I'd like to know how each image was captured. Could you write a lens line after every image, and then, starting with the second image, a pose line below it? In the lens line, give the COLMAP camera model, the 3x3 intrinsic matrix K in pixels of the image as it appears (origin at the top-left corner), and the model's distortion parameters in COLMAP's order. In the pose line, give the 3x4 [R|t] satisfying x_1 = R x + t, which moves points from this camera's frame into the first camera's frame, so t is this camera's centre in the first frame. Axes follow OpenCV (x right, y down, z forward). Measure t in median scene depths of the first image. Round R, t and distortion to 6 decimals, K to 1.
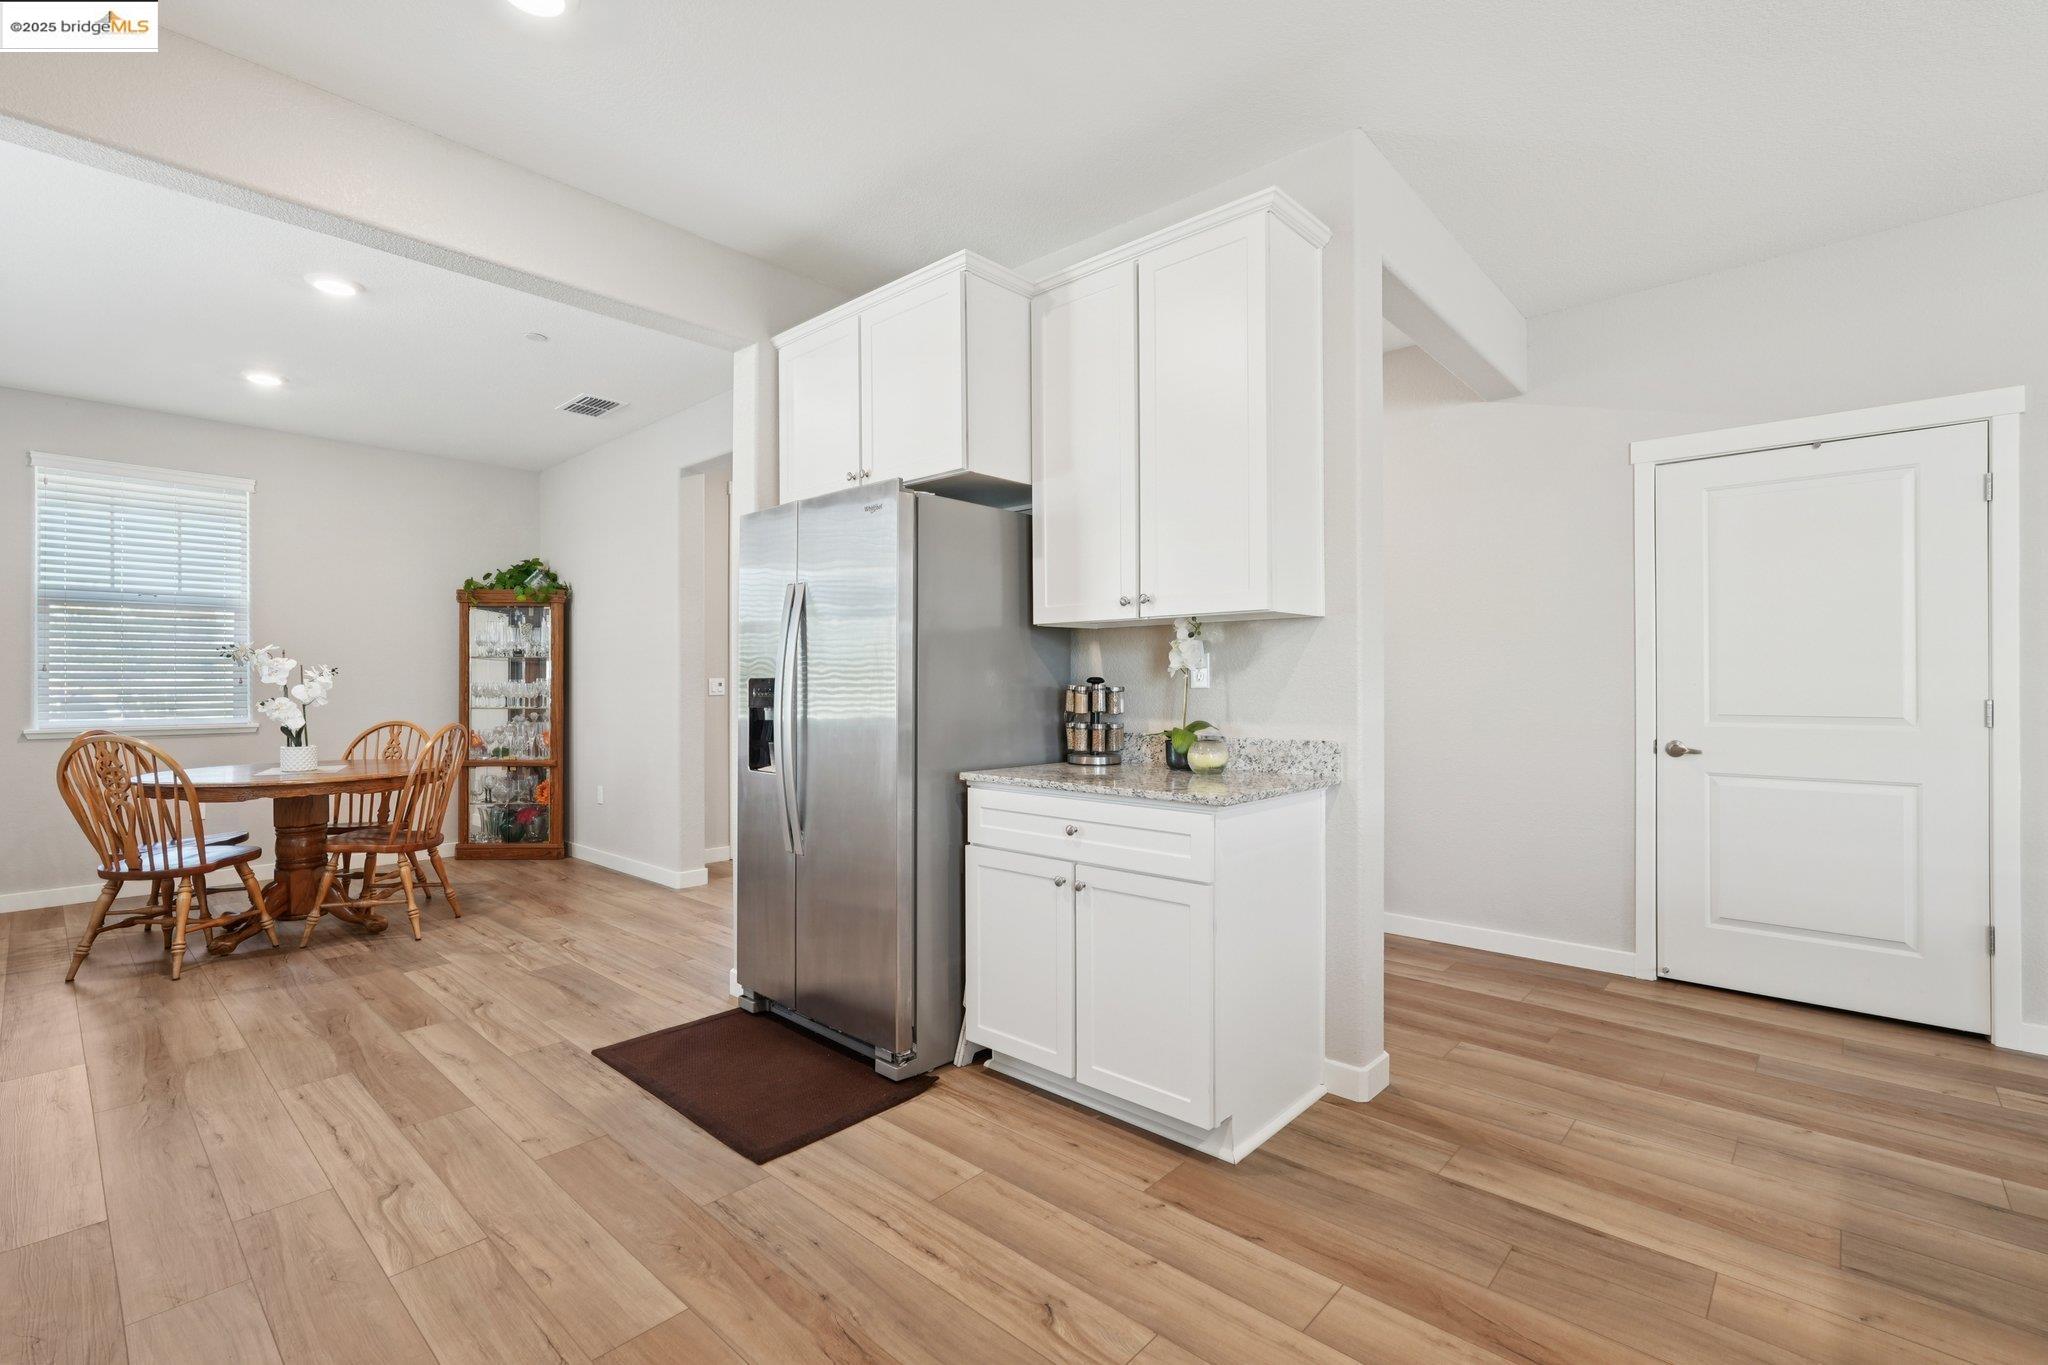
lens RADIAL K [[912.5, 0, 1024.0], [0, 912.5, 682.5], [0, 0, 1]] dist [-0.003430, -0.000050]
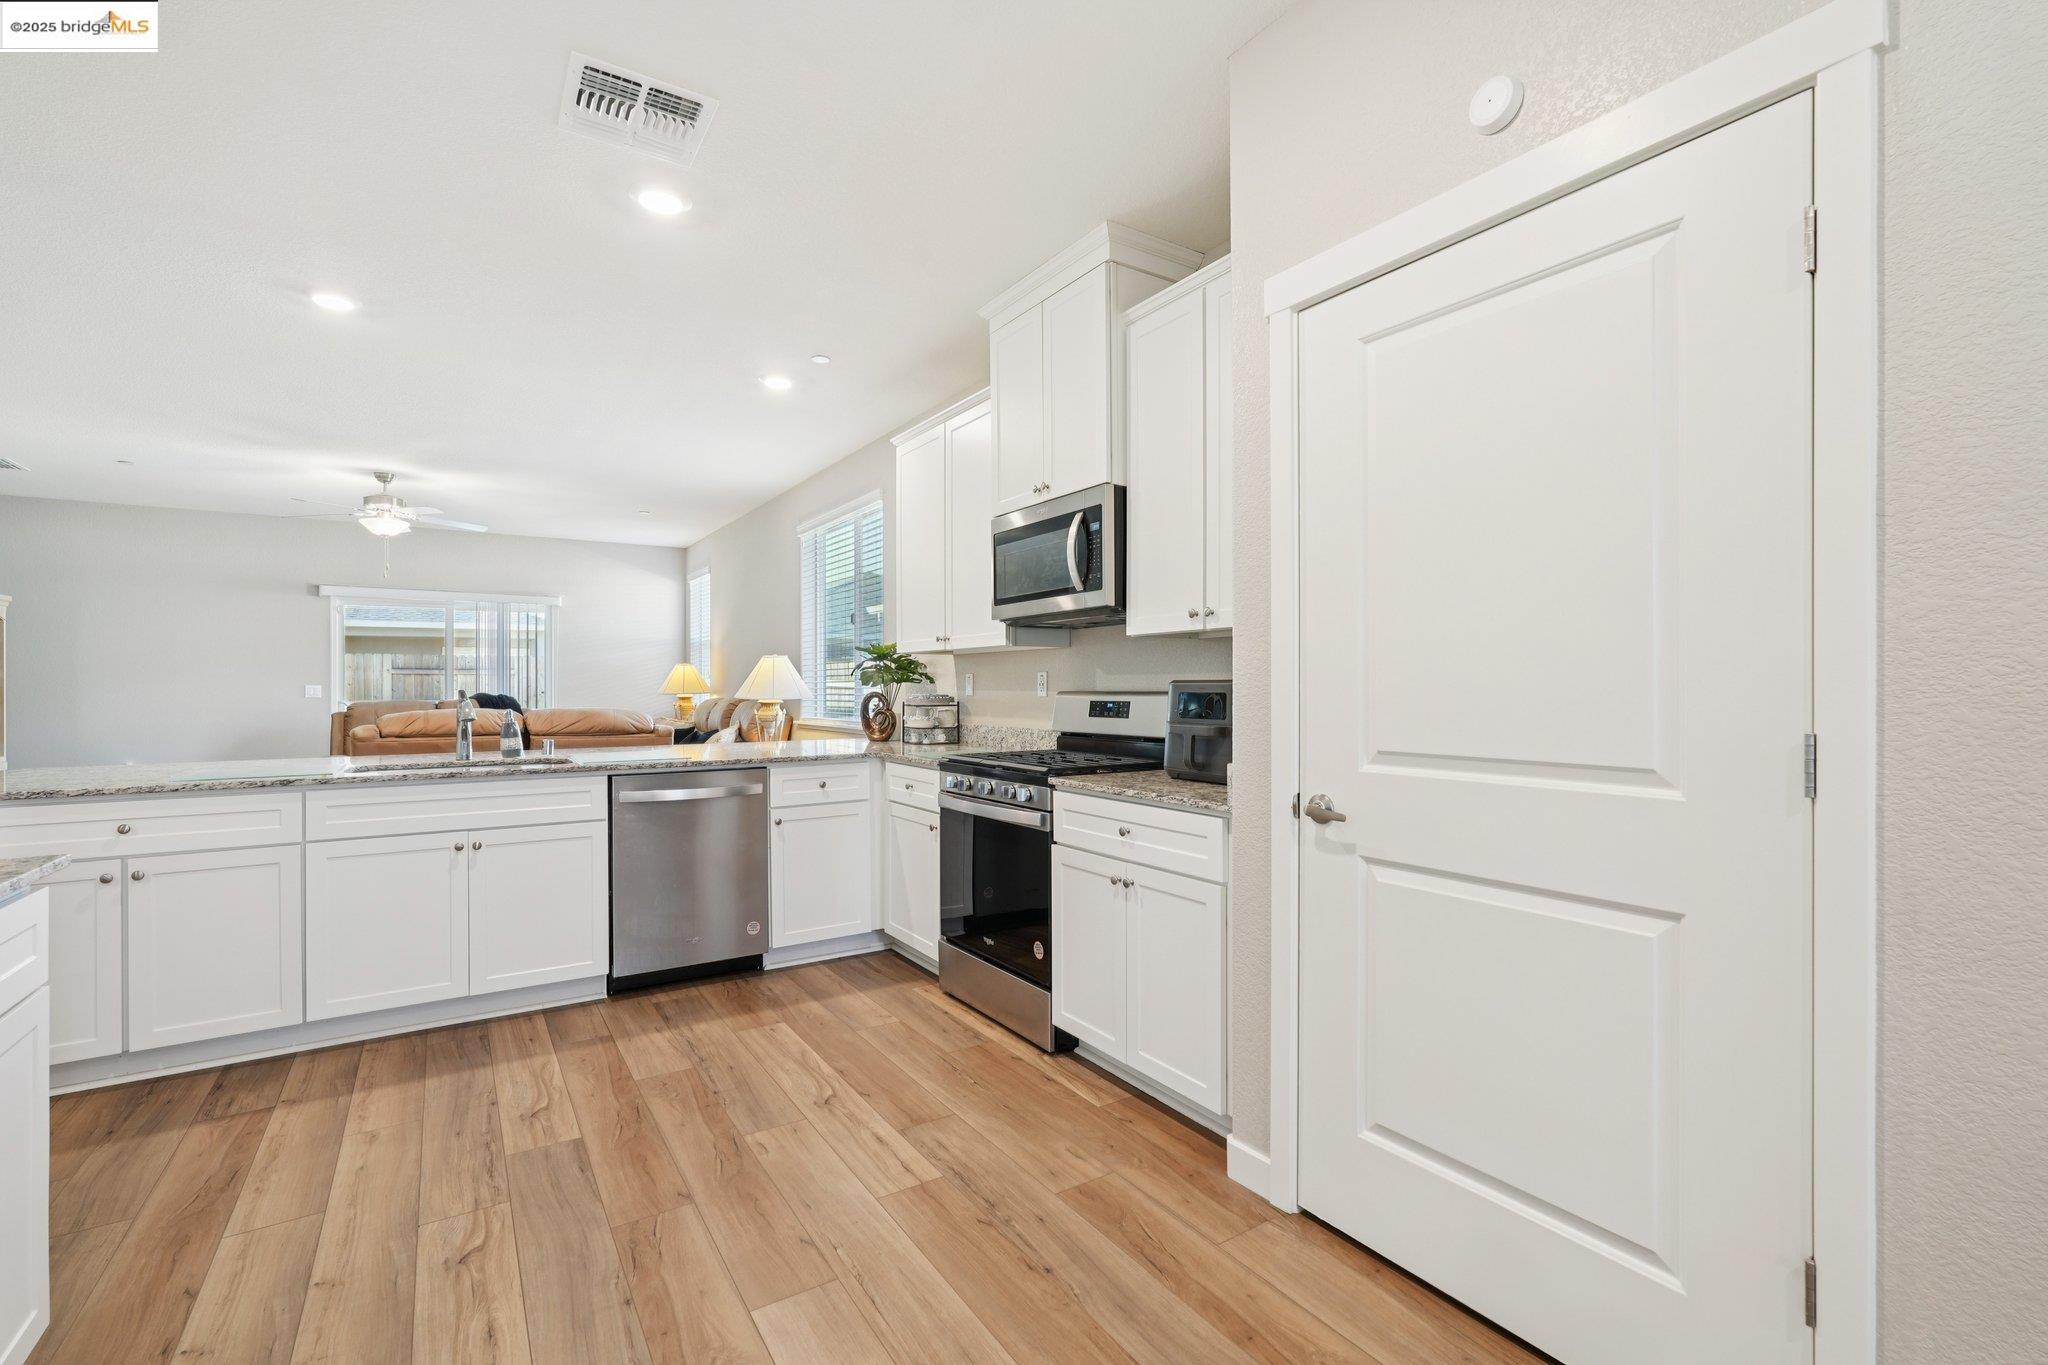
lens RADIAL K [[893.5, 0, 1024.4], [0, 893.5, 685.6], [0, 0, 1]] dist [-0.008930, 0.000704]
pose [[-0.968525, 0.004138, 0.248881, -0.551606], [0.003816, 0.999991, -0.001779, -0.007938], [-0.248886, -0.000773, -0.968532, 1.135787]]
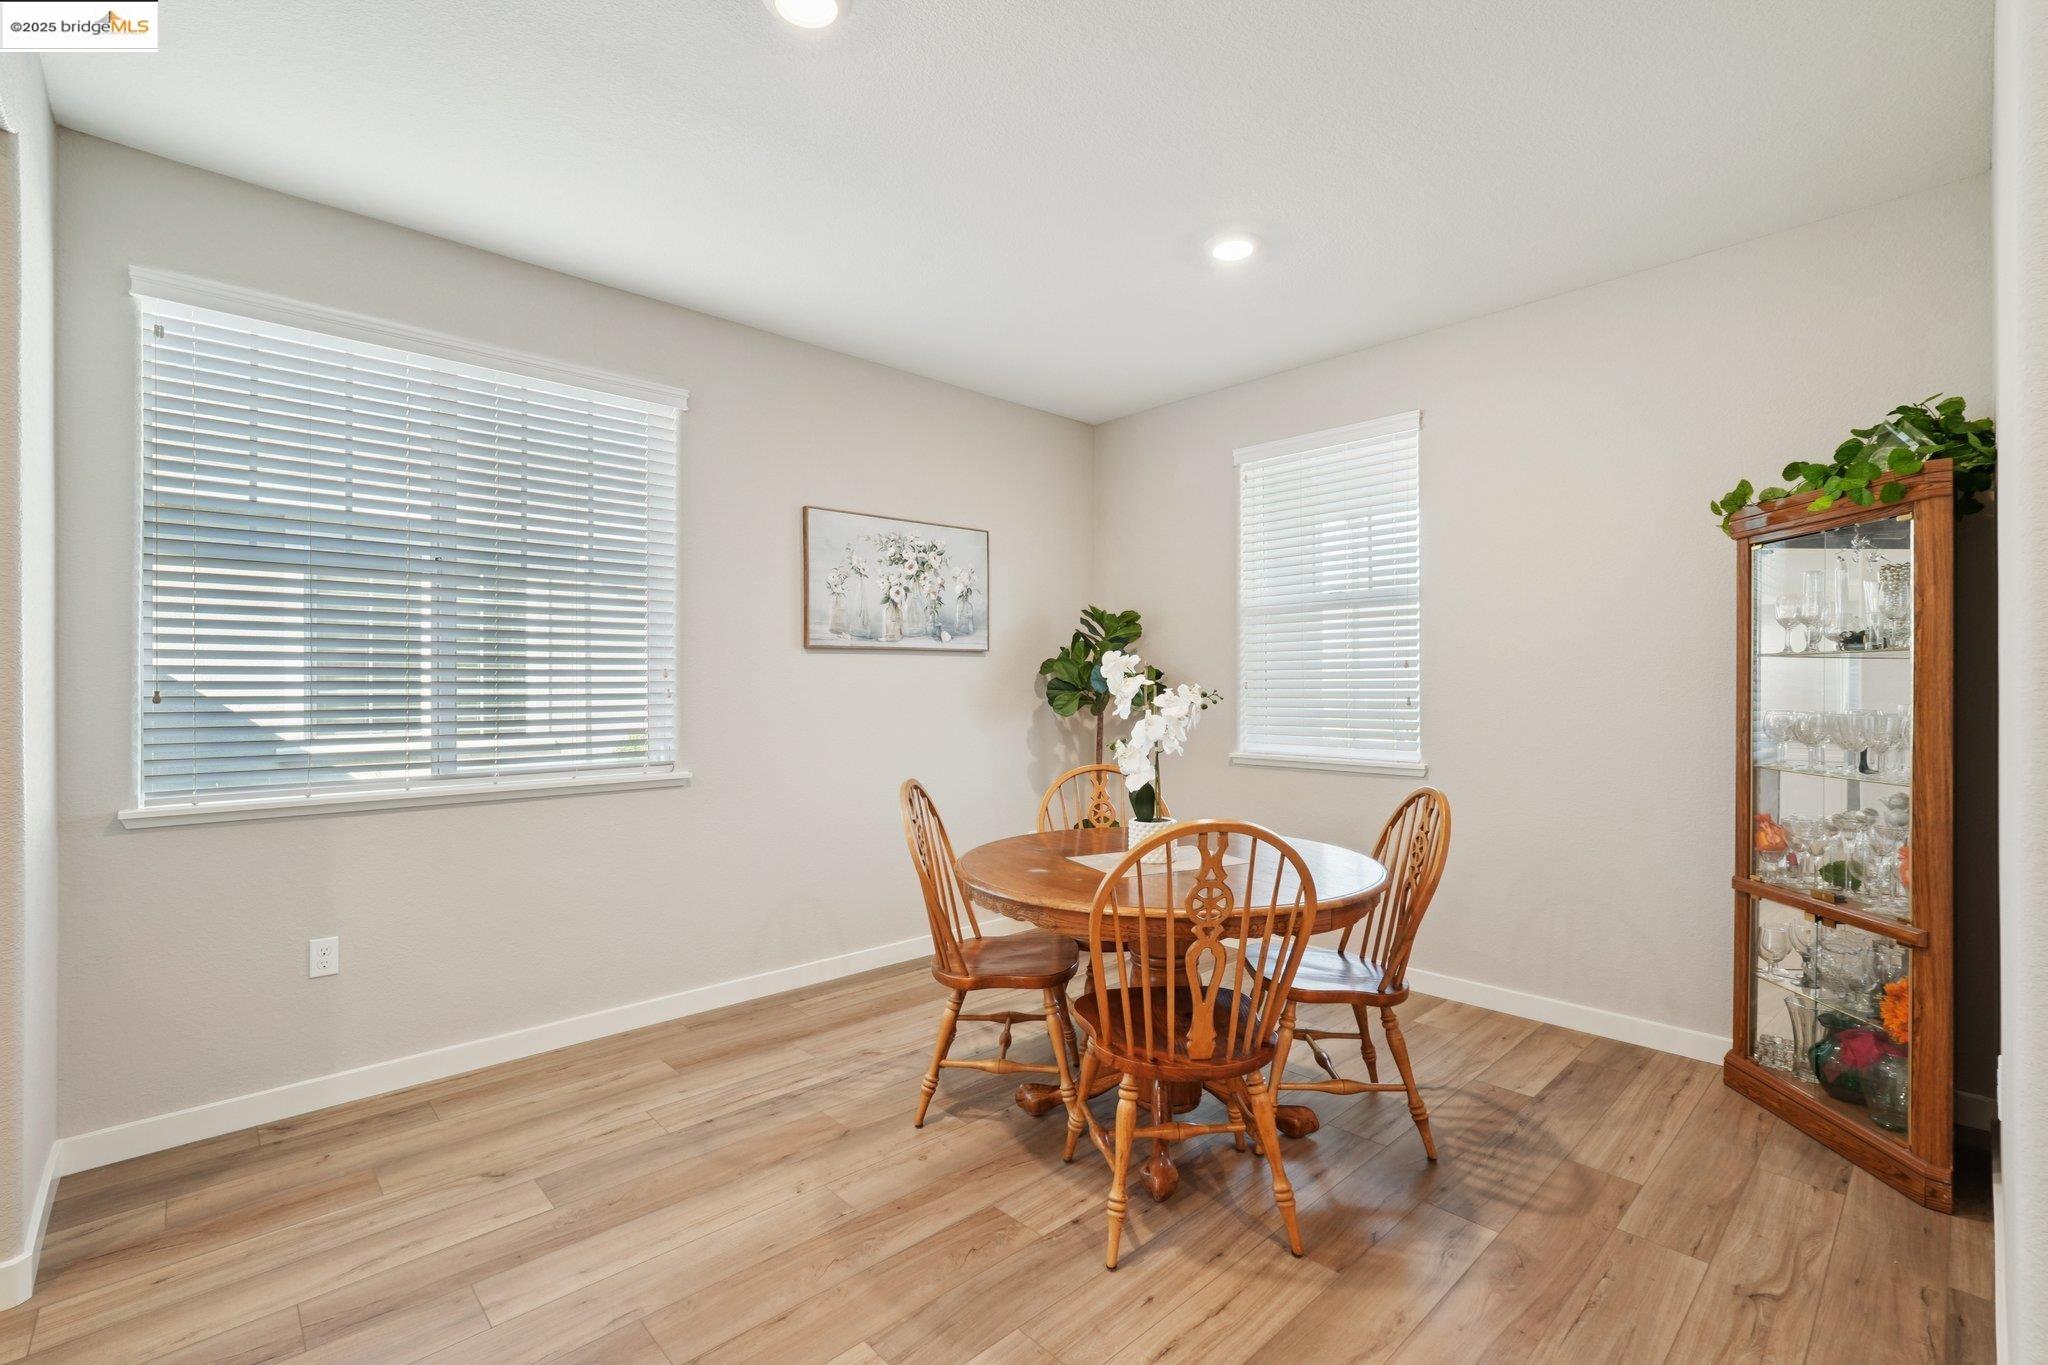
lens RADIAL K [[902.0, 0, 1029.1], [0, 902.0, 681.6], [0, 0, 1]] dist [-0.001064, 0.000798]
pose [[-0.072164, 0.000285, -0.997393, -0.281359], [0.004154, 0.999991, -0.000015, -0.035059], [0.997384, -0.004144, -0.072164, 1.453234]]
